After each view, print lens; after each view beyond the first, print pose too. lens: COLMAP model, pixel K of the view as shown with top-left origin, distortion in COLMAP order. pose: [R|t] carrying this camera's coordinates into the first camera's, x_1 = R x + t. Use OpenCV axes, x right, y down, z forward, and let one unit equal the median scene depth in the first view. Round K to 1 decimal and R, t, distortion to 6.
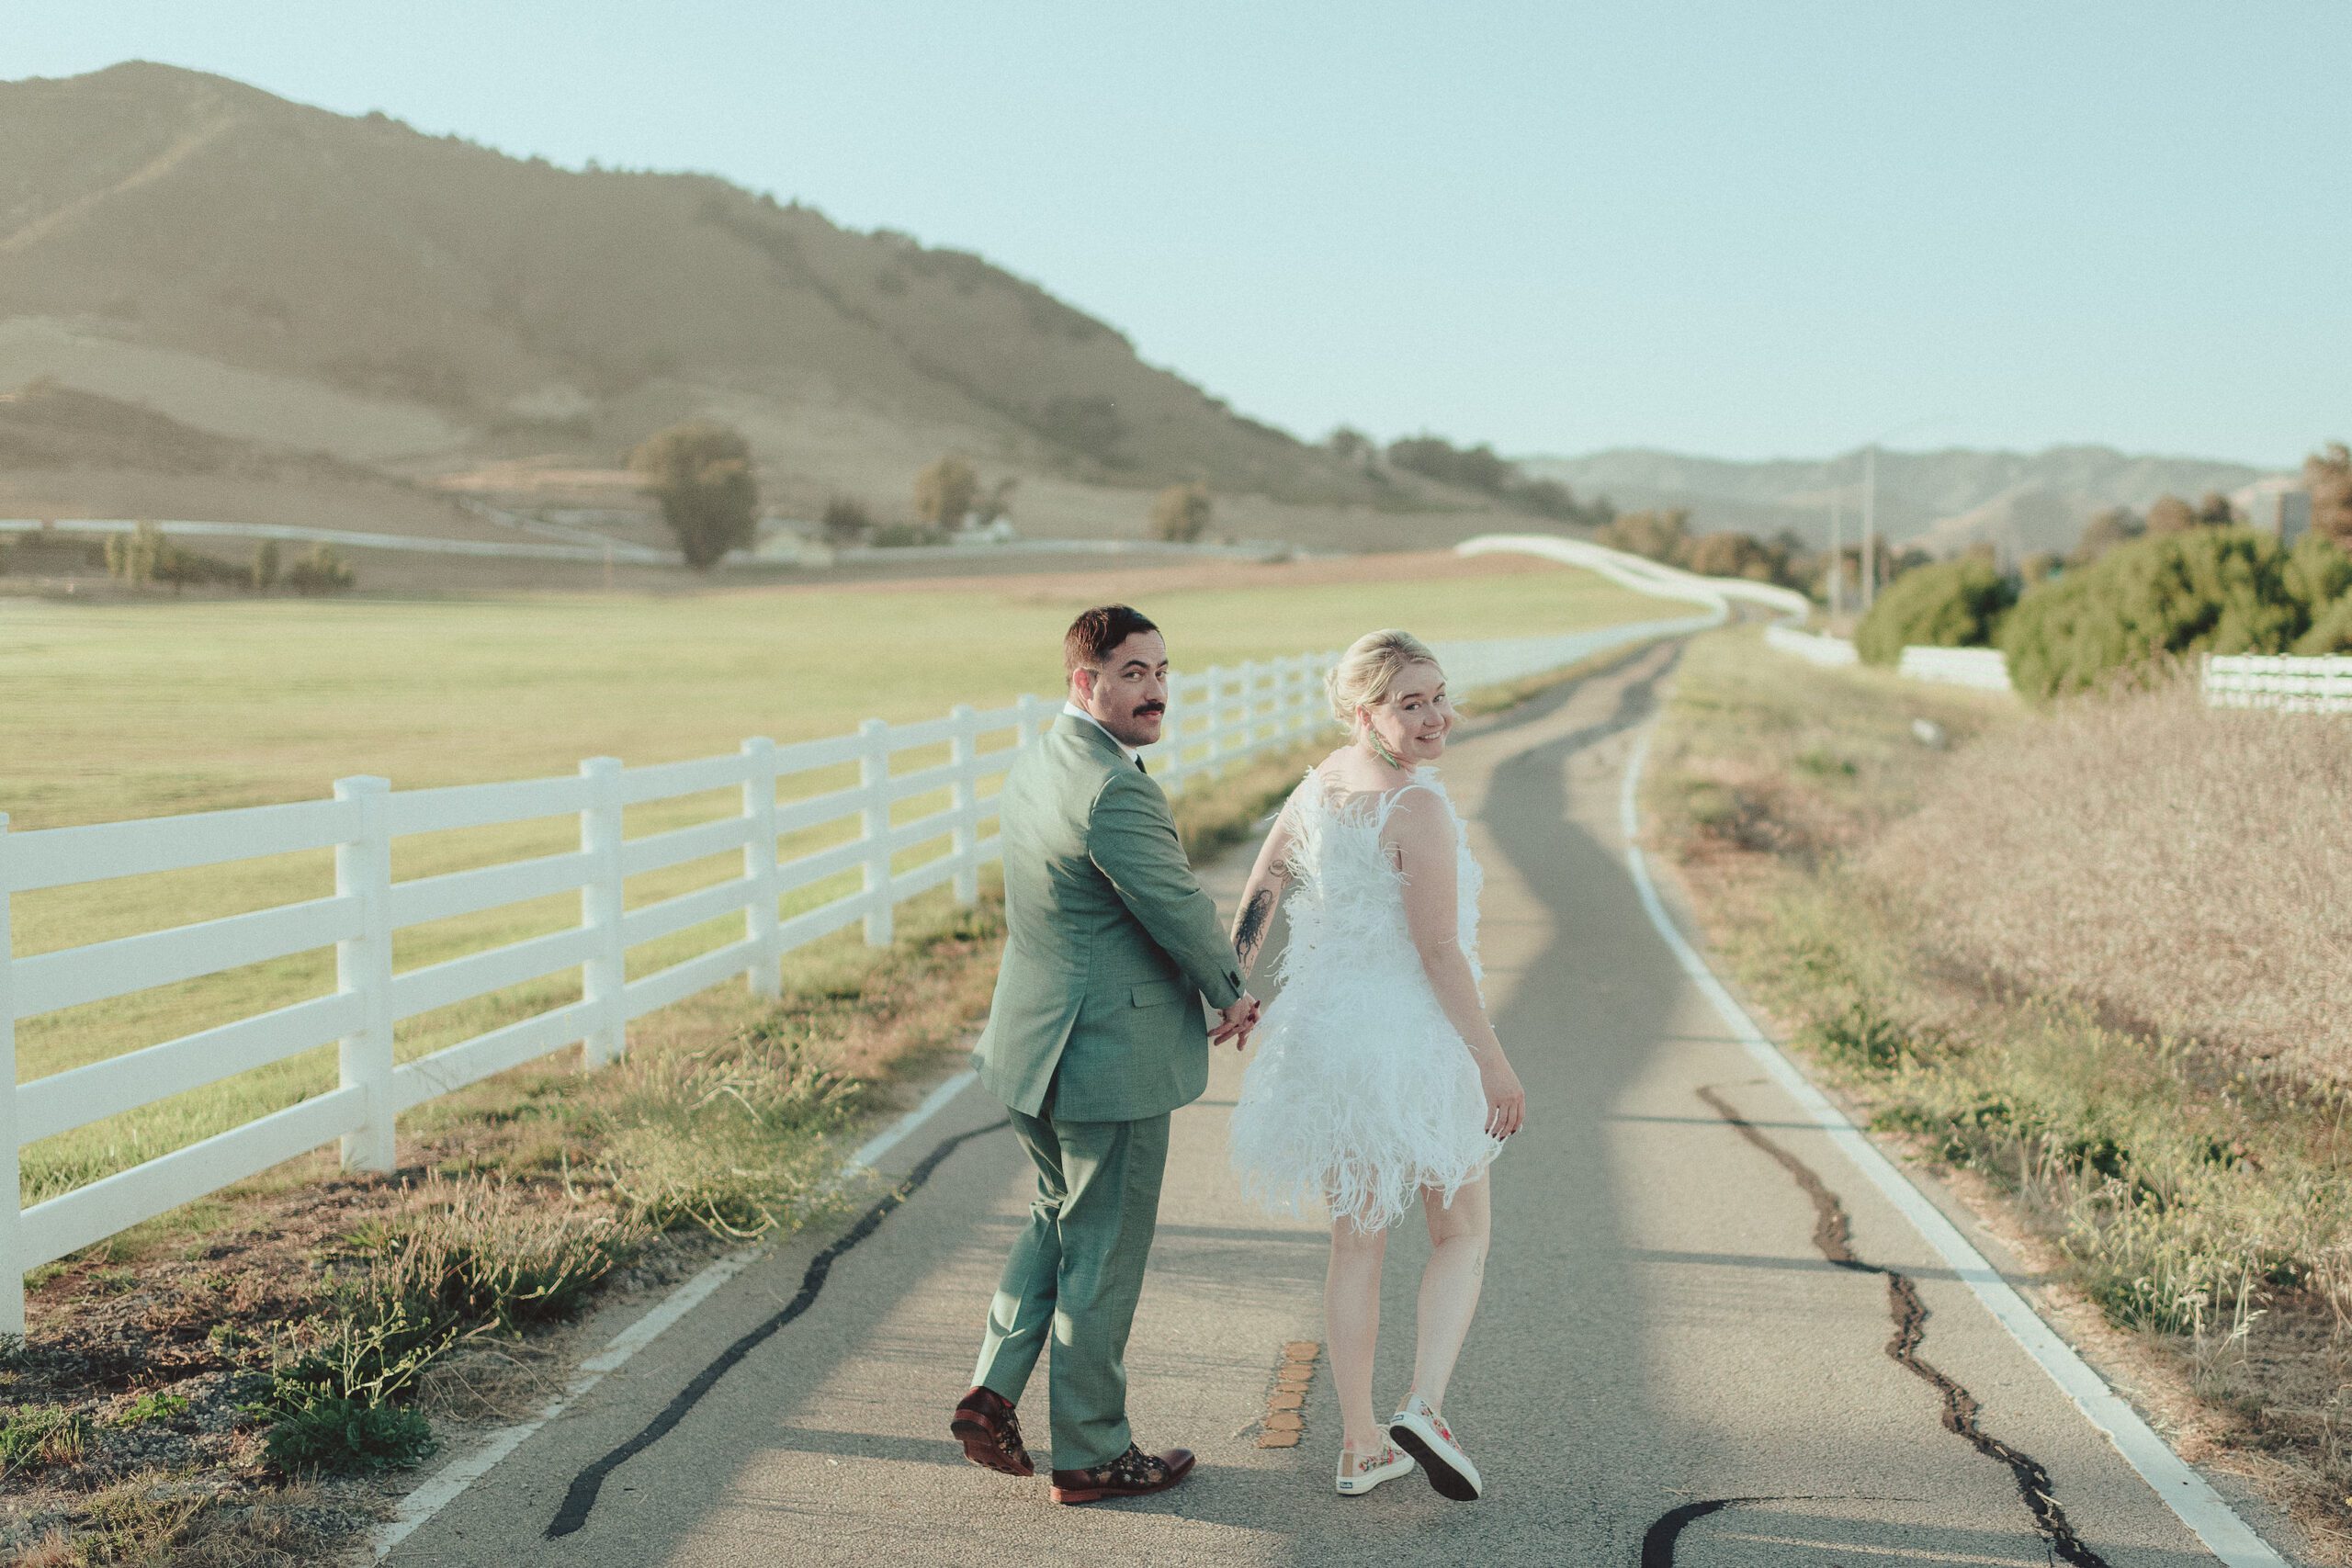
lens RADIAL K [[1979.1, 0, 1176.0], [0, 1979.1, 784.0], [0, 0, 1]] dist [0.000233, -0.002115]
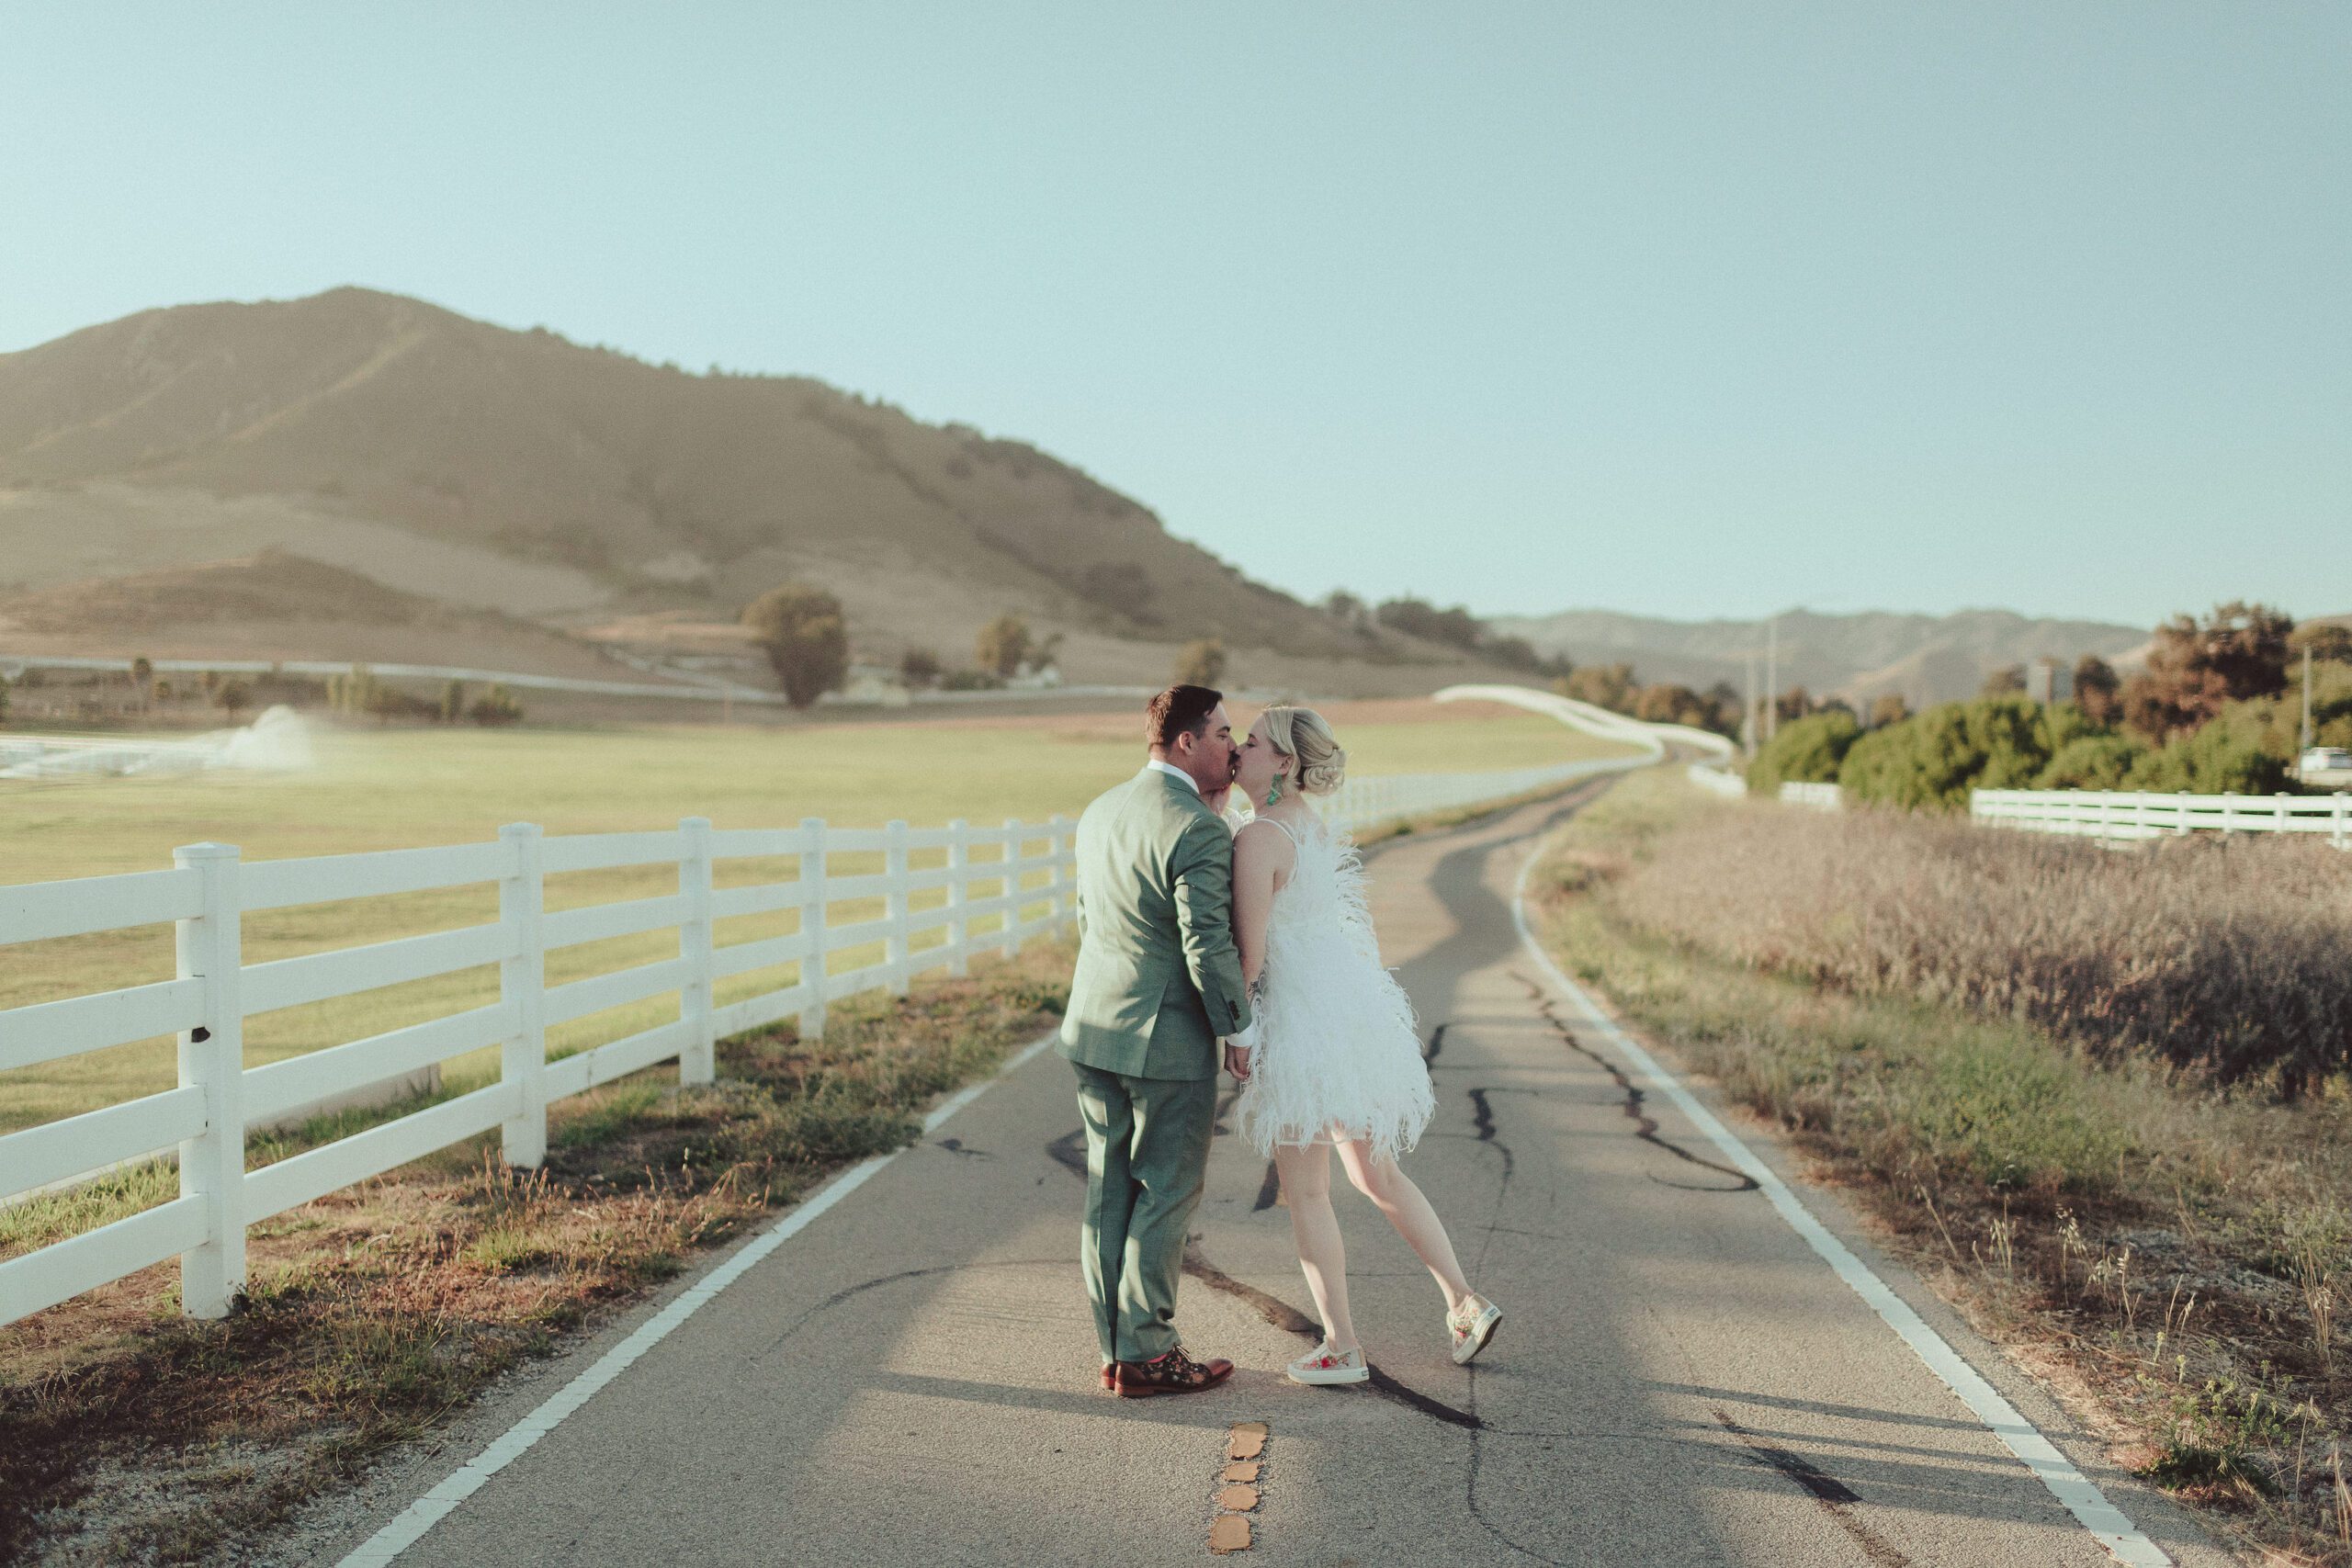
lens RADIAL K [[1979.1, 0, 1176.0], [0, 1979.1, 784.0], [0, 0, 1]] dist [0.000233, -0.002115]
pose [[0.999929, 0.011128, 0.004275, -0.017800], [-0.010819, 0.997715, -0.066695, 0.014359], [-0.005008, 0.066644, 0.997764, -0.185237]]
